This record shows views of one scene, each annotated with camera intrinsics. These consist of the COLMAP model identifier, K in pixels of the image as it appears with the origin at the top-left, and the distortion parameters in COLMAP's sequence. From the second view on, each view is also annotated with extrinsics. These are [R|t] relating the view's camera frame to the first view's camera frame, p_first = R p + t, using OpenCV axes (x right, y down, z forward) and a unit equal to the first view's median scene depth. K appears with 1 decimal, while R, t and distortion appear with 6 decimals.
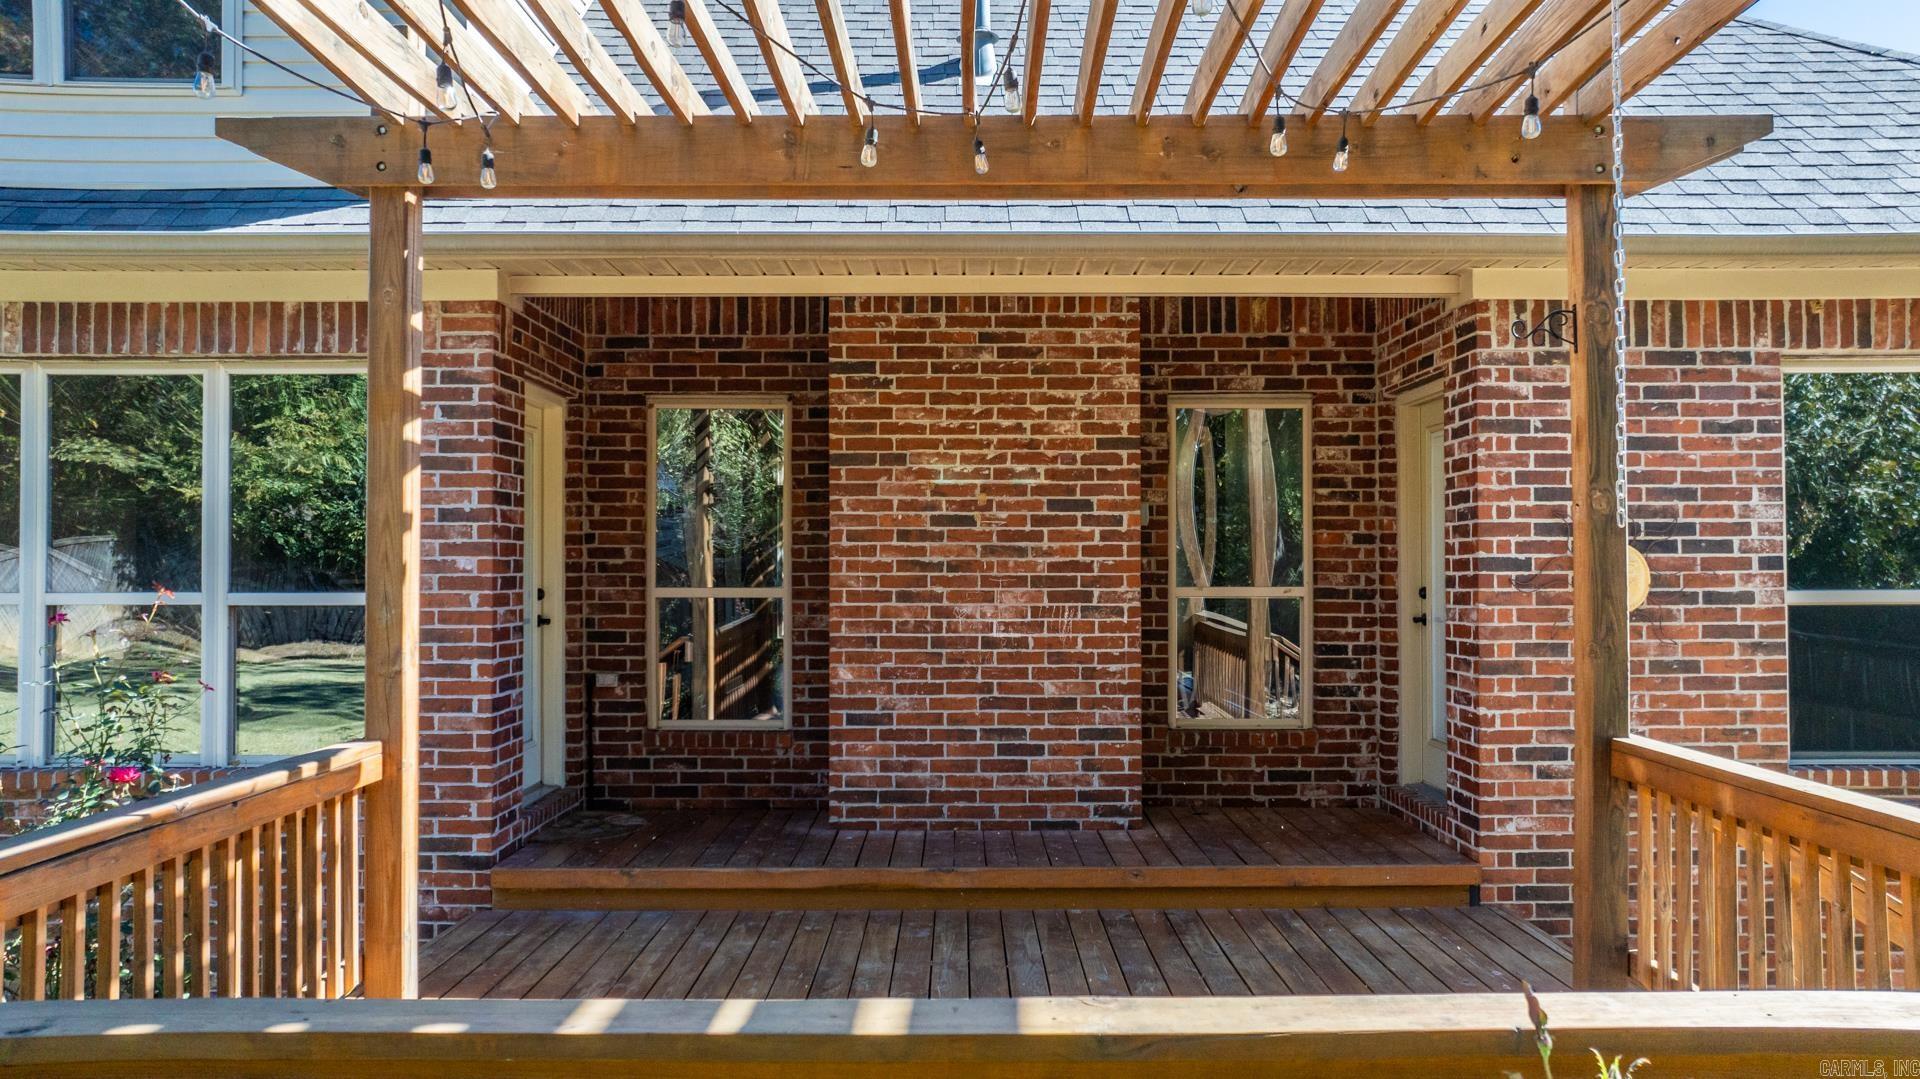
lens RADIAL K [[1352.8, 0, 966.2], [0, 1352.8, 538.2], [0, 0, 1]] dist [-0.024236, 0.022761]
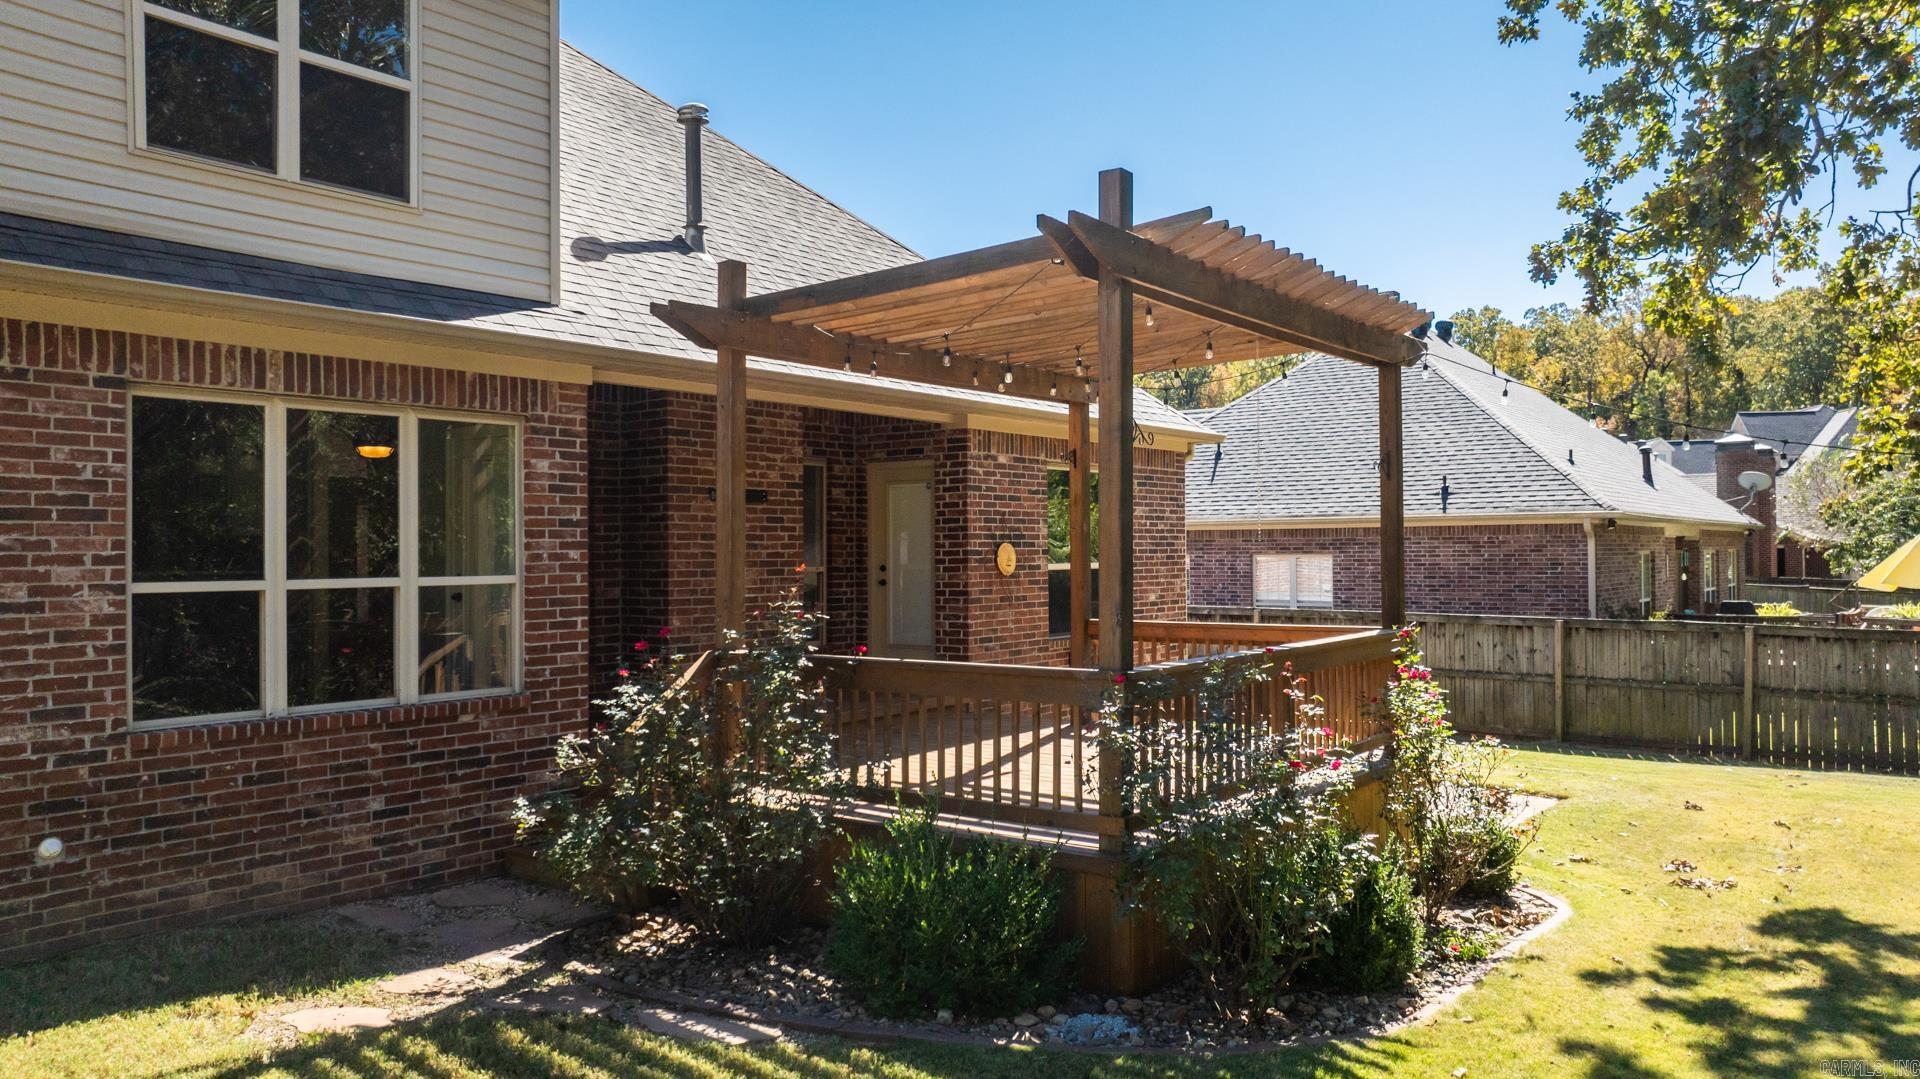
lens RADIAL K [[1352.8, 0, 955.8], [0, 1352.8, 542.8], [0, 0, 1]] dist [-0.024236, 0.022761]
pose [[0.606615, 0.002176, 0.794993, -1.172175], [-0.010564, 0.999930, 0.005323, -0.006831], [-0.794926, -0.011627, 0.606595, -0.246277]]
